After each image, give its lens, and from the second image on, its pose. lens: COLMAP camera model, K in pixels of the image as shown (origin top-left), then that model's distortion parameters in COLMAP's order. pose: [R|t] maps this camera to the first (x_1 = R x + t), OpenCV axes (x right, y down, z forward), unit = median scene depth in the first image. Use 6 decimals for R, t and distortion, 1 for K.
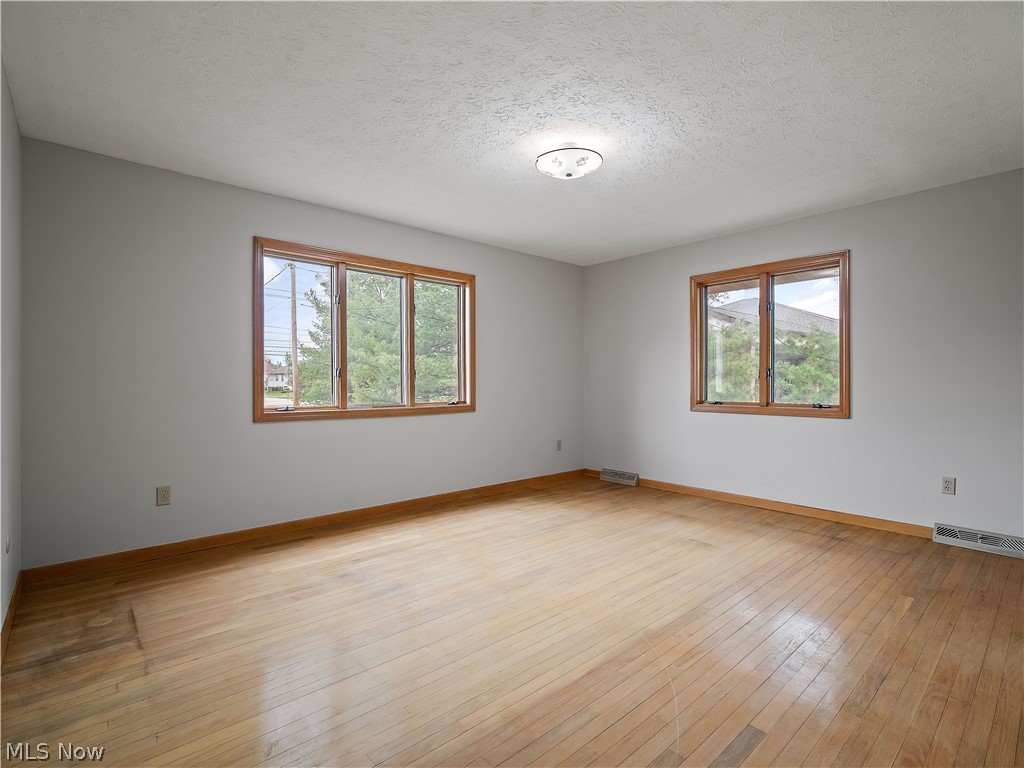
lens RADIAL K [[499.2, 0, 510.5], [0, 499.2, 380.9], [0, 0, 1]] dist [0.001111, -0.005453]
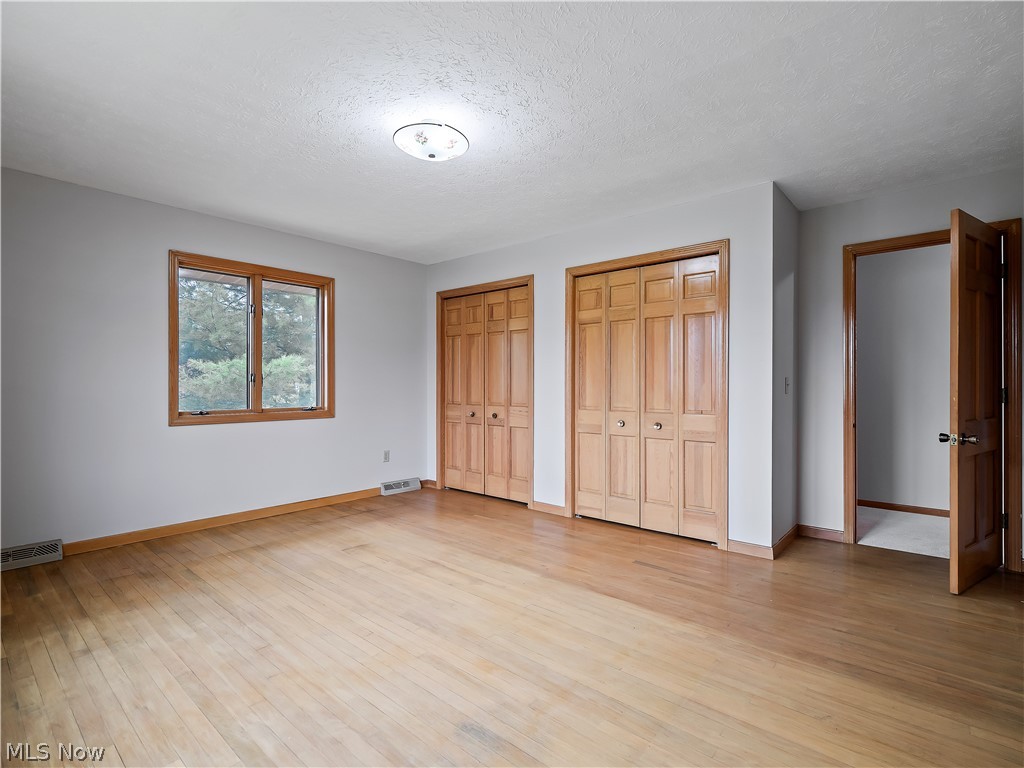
lens RADIAL K [[499.2, 0, 516.4], [0, 499.2, 388.4], [0, 0, 1]] dist [0.001111, -0.005453]
pose [[-0.141492, -0.006145, 0.989920, -0.628826], [0.001132, 0.999979, 0.006369, -0.002965], [-0.989939, 0.002021, -0.141482, 0.779335]]
